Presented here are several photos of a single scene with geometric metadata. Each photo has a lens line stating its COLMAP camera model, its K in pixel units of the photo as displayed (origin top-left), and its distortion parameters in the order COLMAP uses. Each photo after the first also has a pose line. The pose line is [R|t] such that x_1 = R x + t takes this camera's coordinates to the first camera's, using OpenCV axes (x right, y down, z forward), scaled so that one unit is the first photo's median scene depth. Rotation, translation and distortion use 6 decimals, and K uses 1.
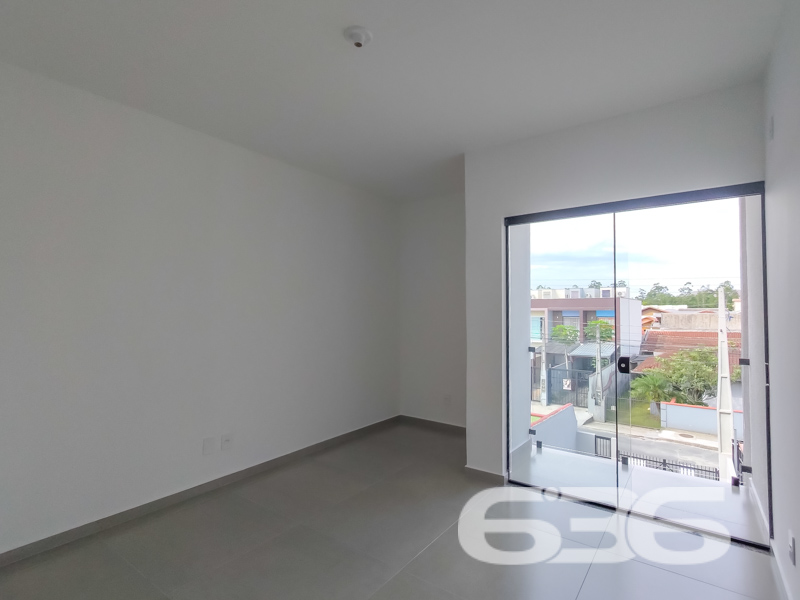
lens RADIAL K [[399.4, 0, 406.3], [0, 399.4, 299.4], [0, 0, 1]] dist [-0.001098, -0.000333]
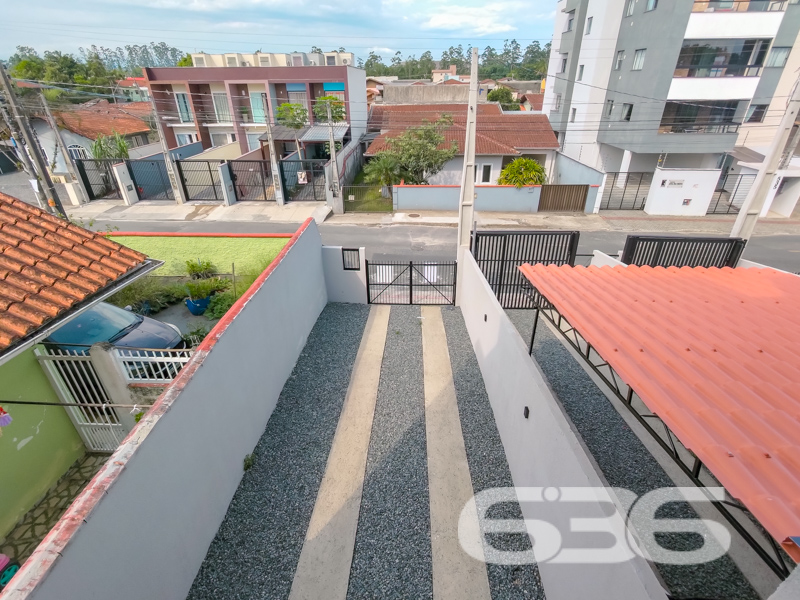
lens RADIAL K [[399.4, 0, 406.3], [0, 399.4, 299.4], [0, 0, 1]] dist [-0.001098, -0.000333]
pose [[0.807425, -0.287714, 0.515059, 0.052864], [-0.008399, 0.867332, 0.497660, 0.004174], [-0.589911, -0.406149, 0.697889, 0.130993]]
